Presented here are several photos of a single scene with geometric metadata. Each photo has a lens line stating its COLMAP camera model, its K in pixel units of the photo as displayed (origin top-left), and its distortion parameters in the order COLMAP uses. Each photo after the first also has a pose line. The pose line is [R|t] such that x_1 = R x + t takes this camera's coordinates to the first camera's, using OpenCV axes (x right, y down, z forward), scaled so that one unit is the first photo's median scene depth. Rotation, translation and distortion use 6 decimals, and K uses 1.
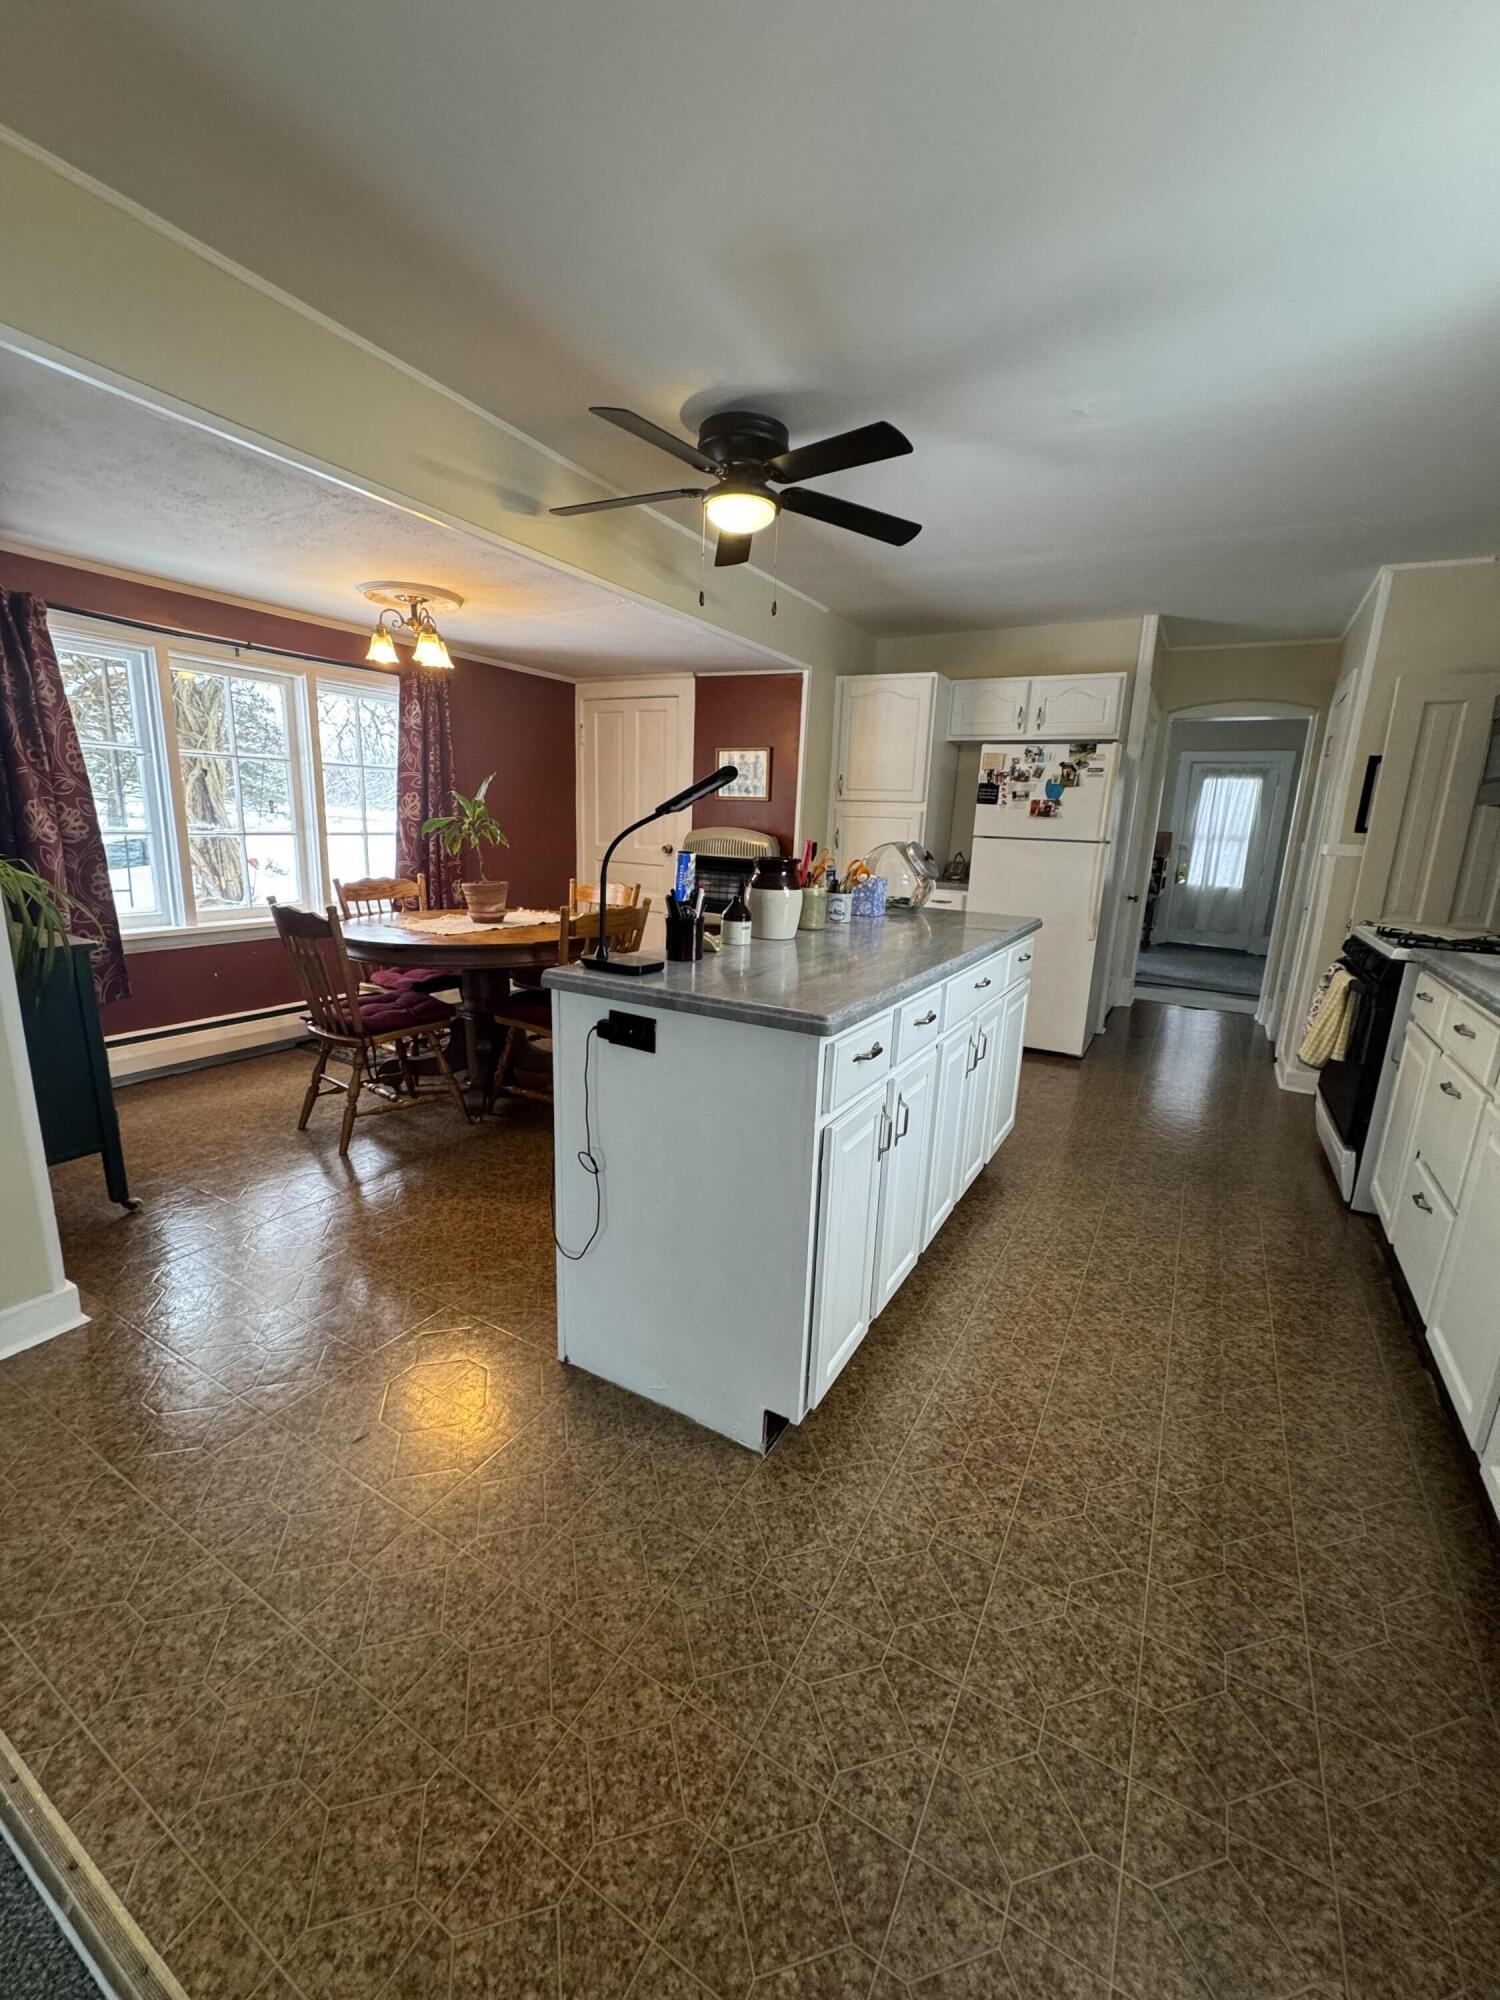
lens RADIAL K [[798.6, 0, 754.7], [0, 798.6, 998.7], [0, 0, 1]] dist [-0.005136, 0.001407]
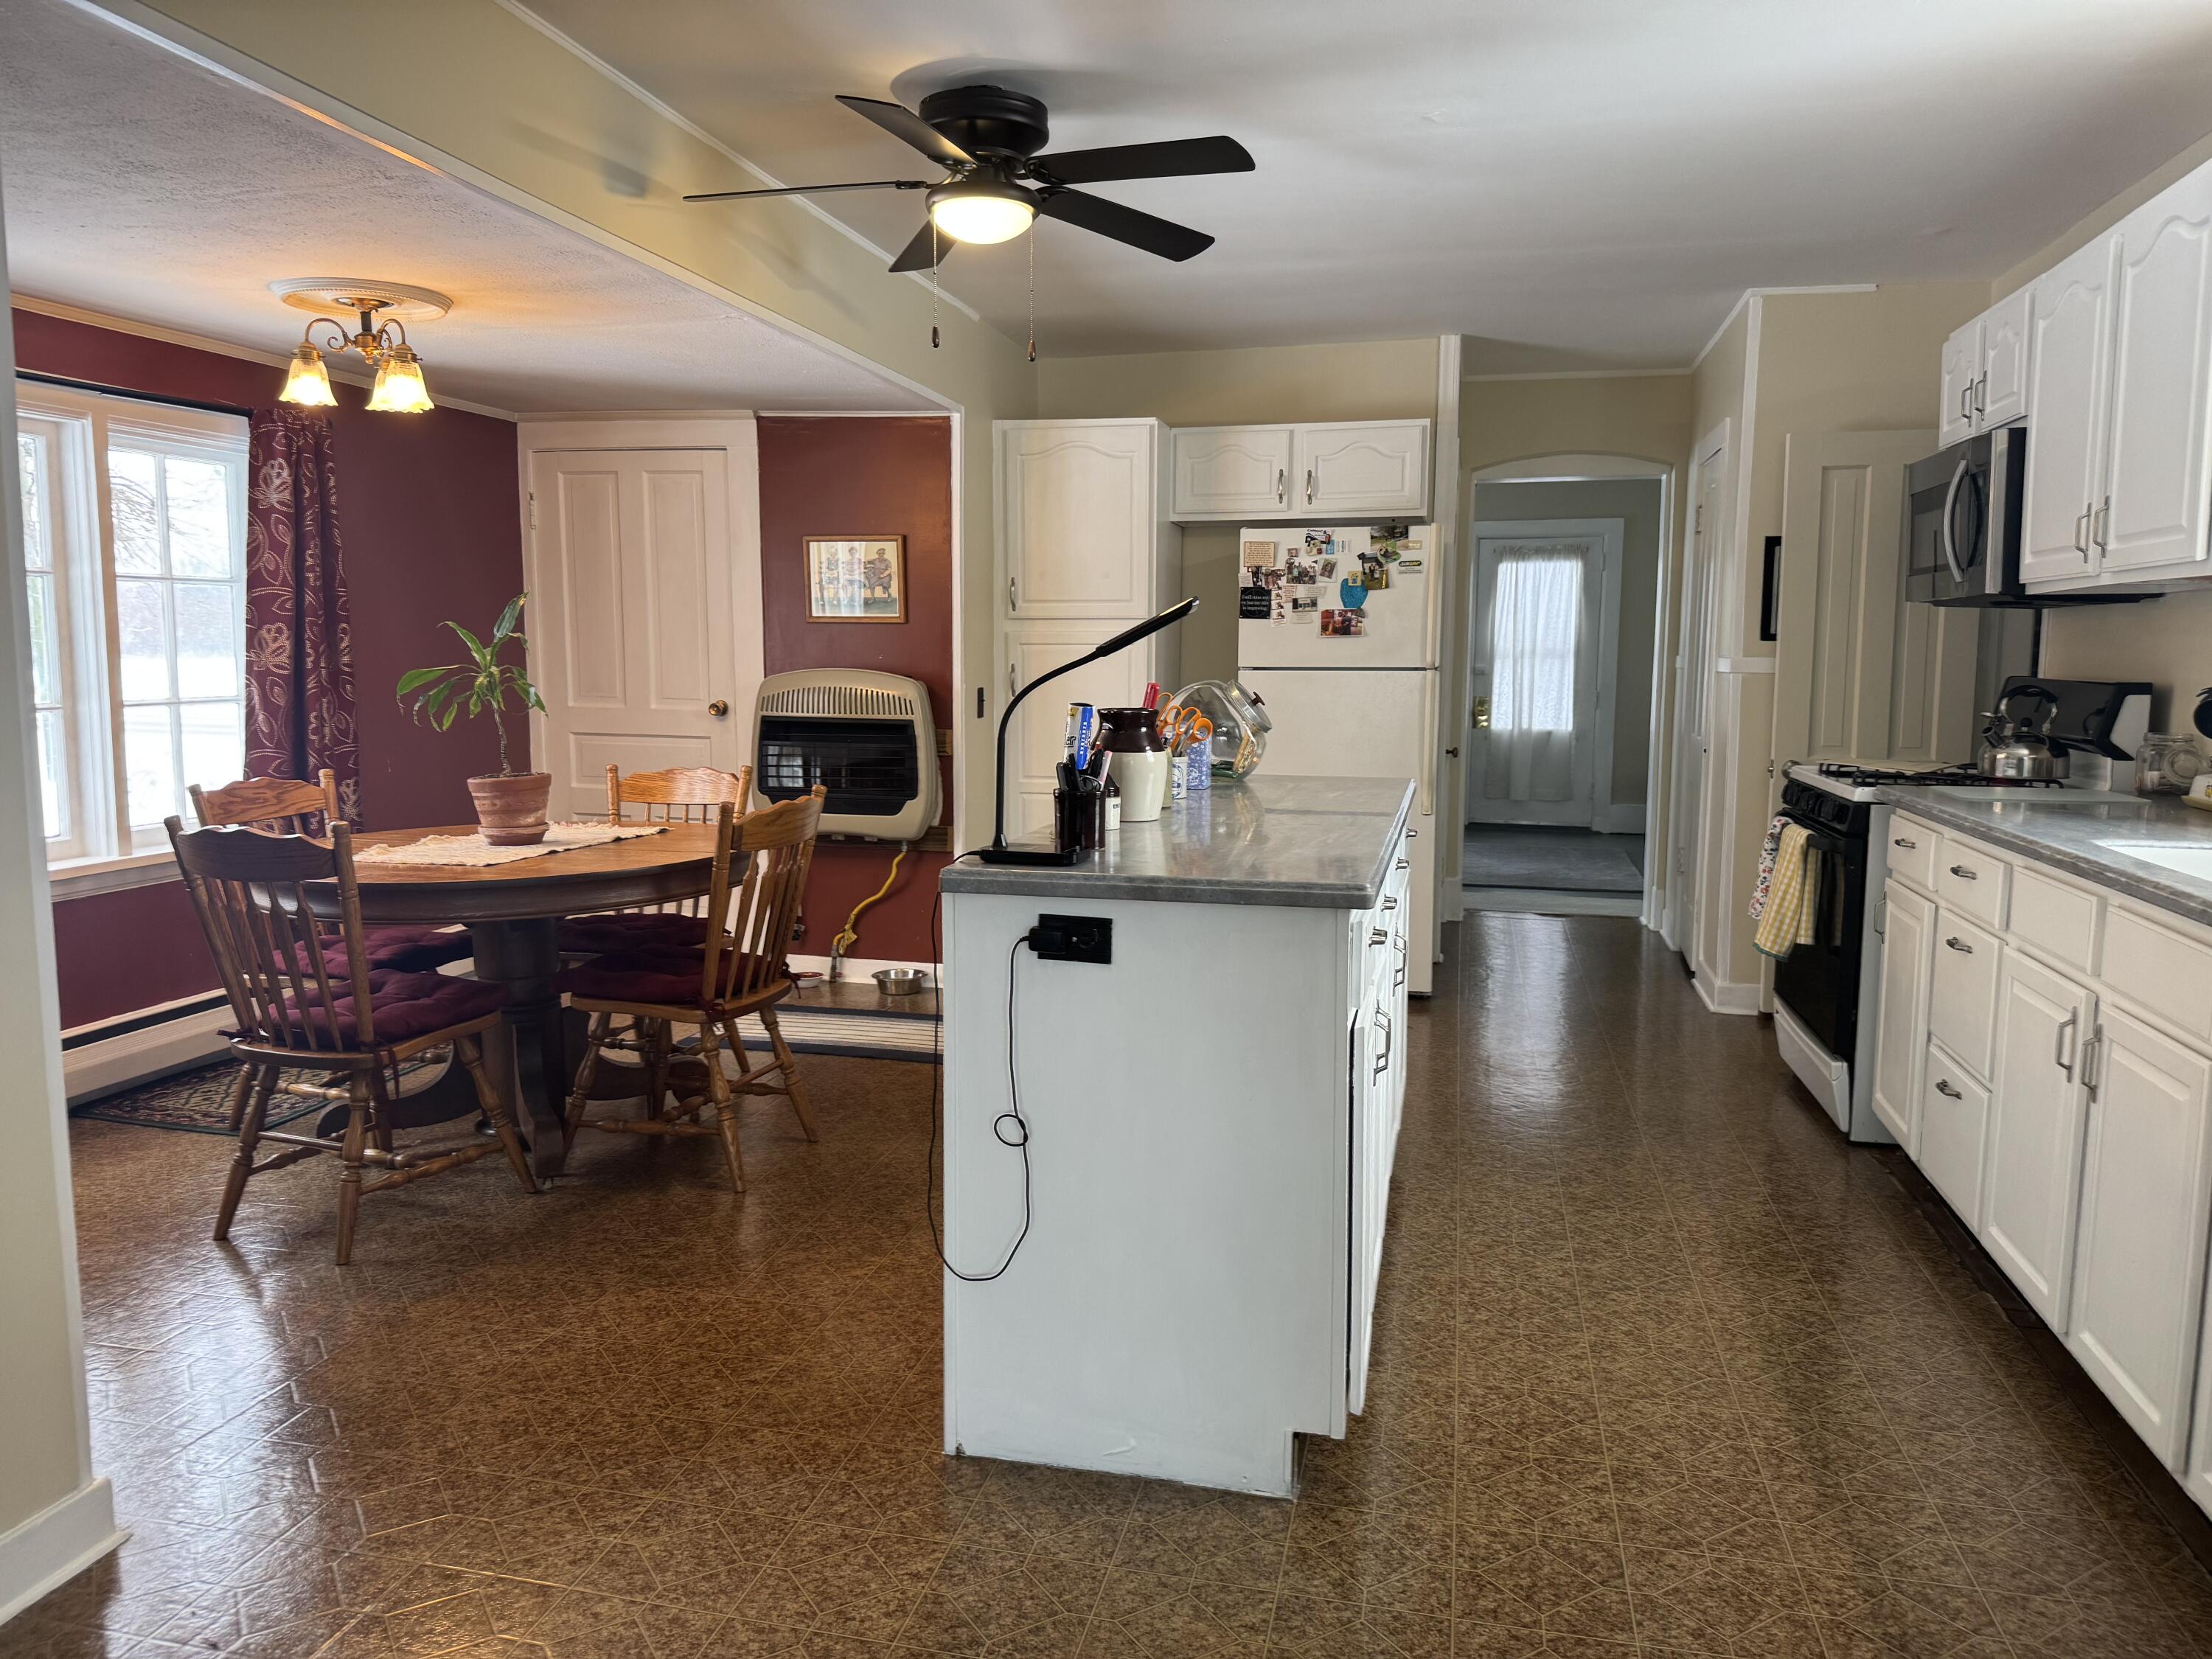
lens RADIAL K [[1545.0, 0, 1105.1], [0, 1545.0, 816.6], [0, 0, 1]] dist [0.044224, -0.053497]
pose [[0.959517, -0.063286, 0.274448, -0.283210], [0.092677, 0.991109, -0.095470, 0.037211], [-0.265966, 0.117040, 0.956851, -0.225928]]
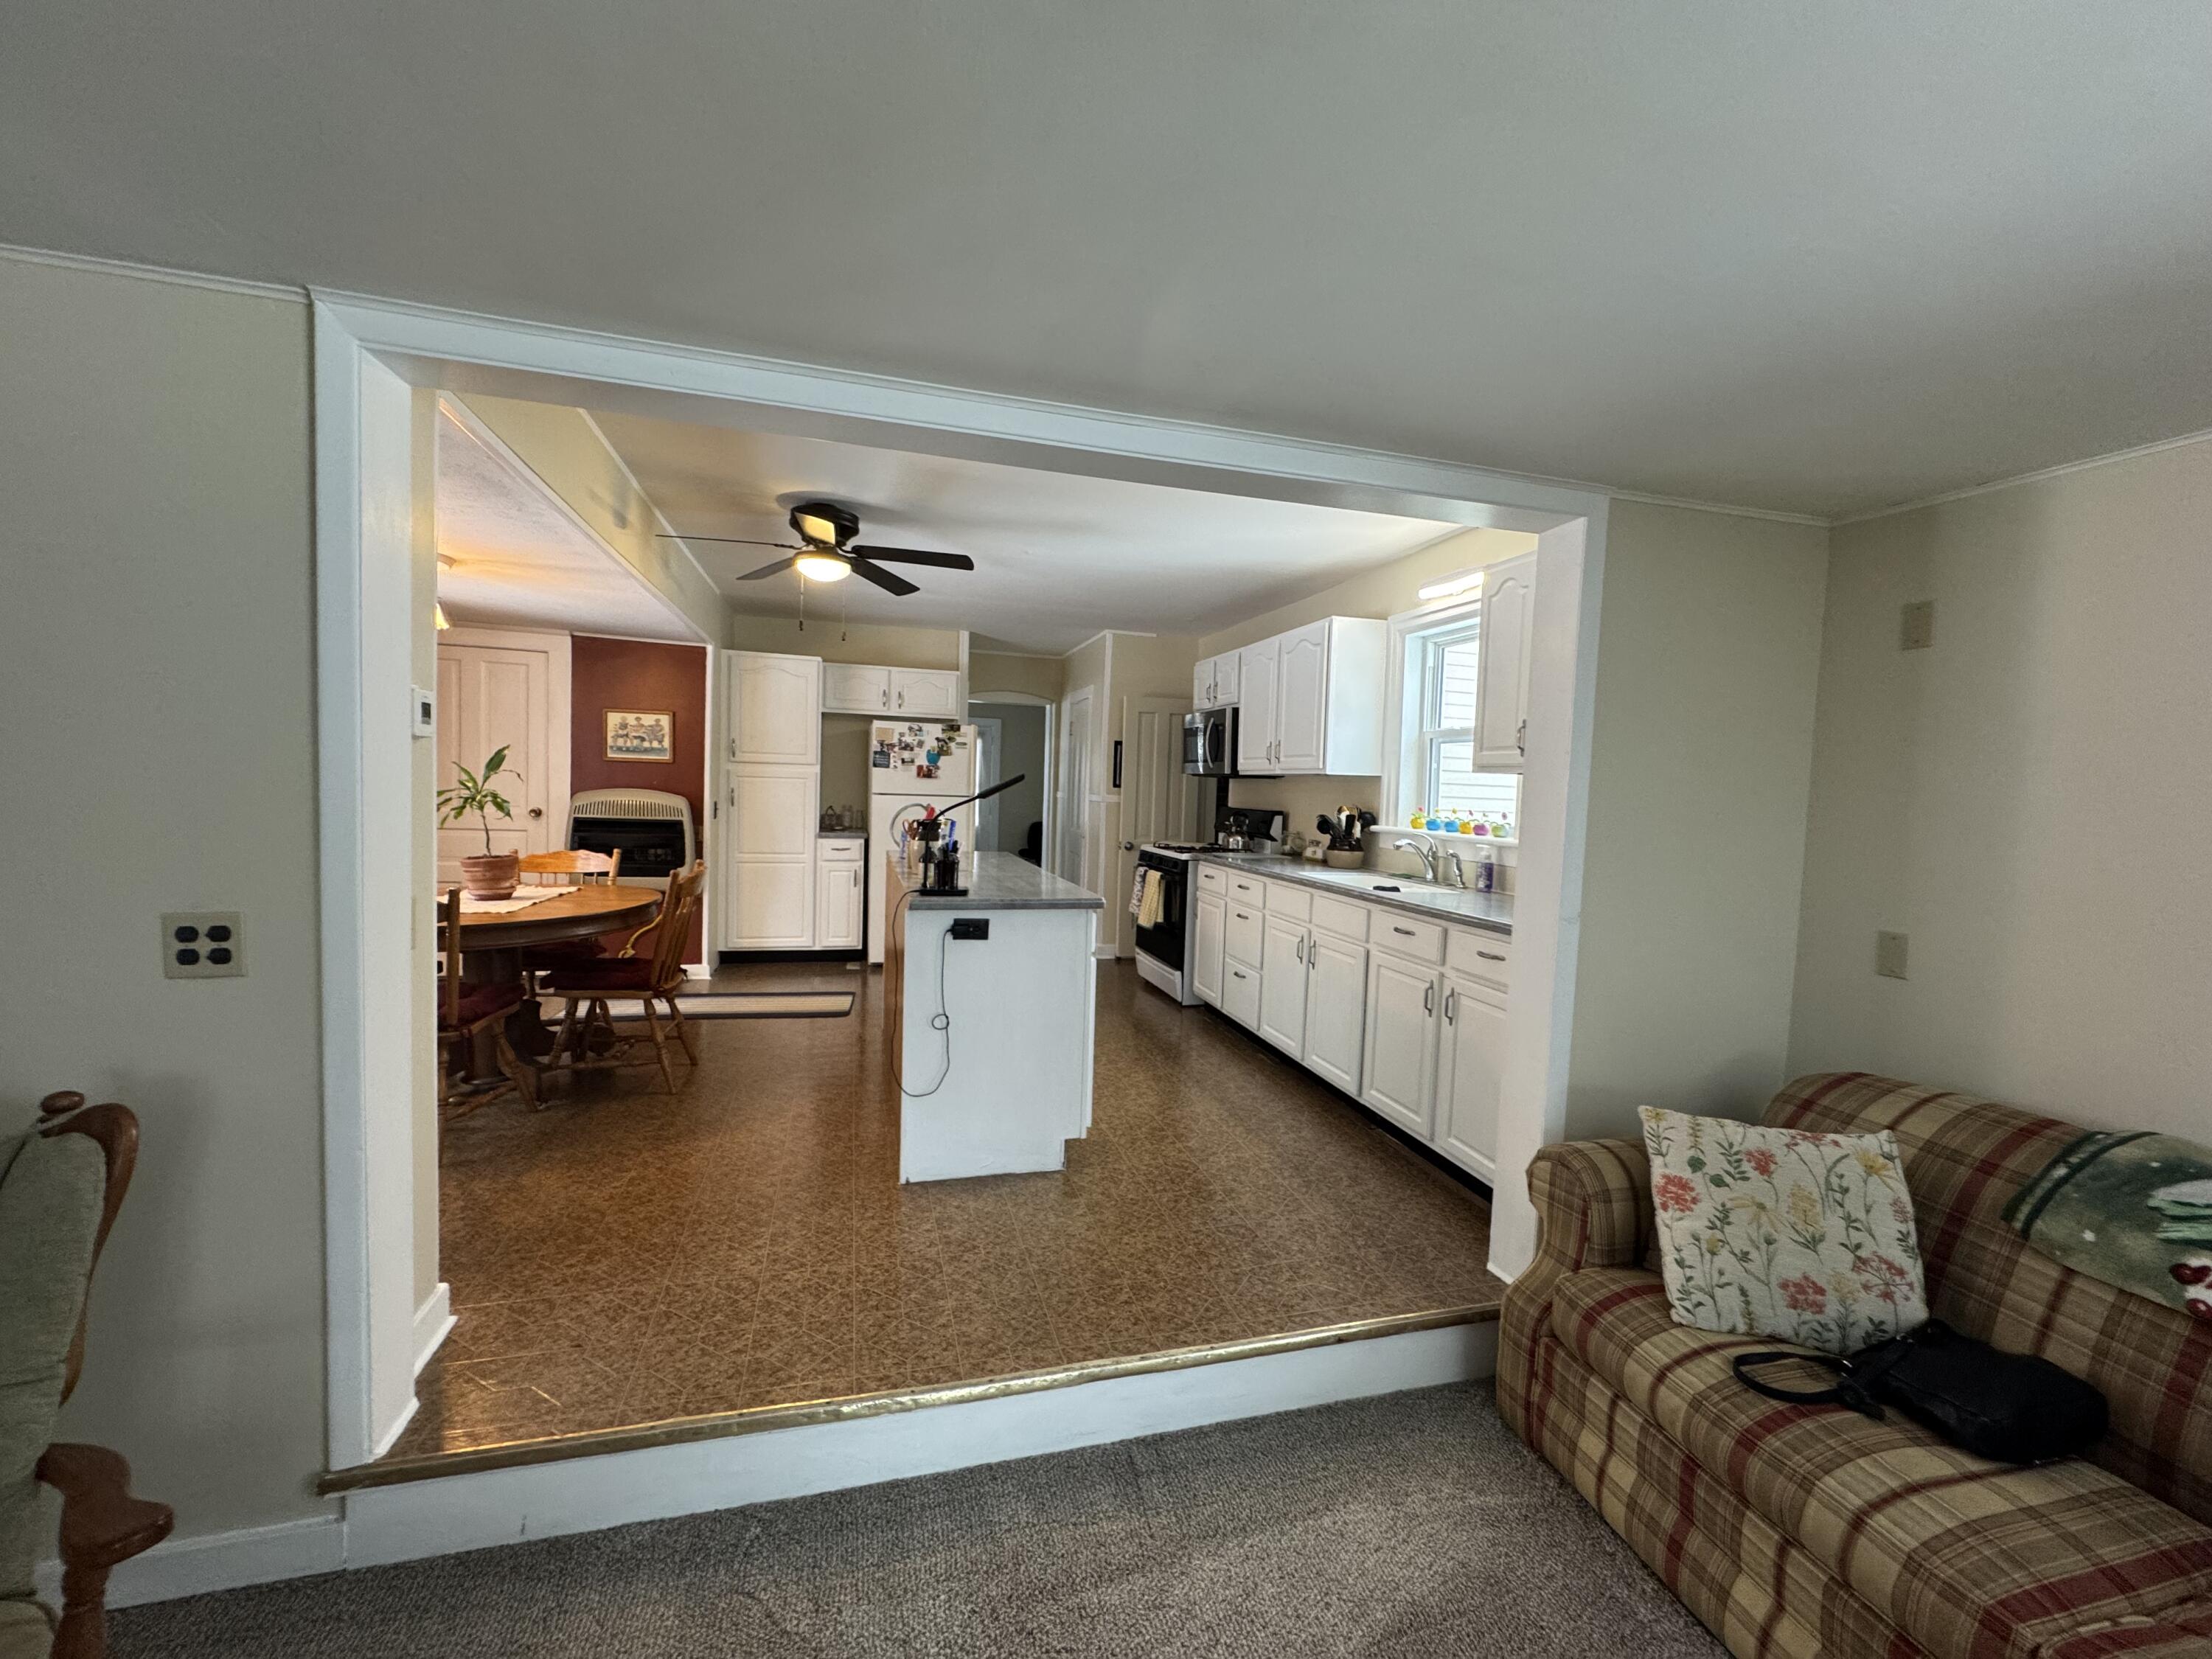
lens RADIAL K [[883.3, 0, 1111.0], [0, 883.3, 821.0], [0, 0, 1]] dist [-0.005136, 0.001407]
pose [[0.697543, -0.043390, 0.715228, -0.681089], [0.149811, 0.984936, -0.086355, 0.011612], [-0.700707, 0.167385, 0.693536, -0.270868]]
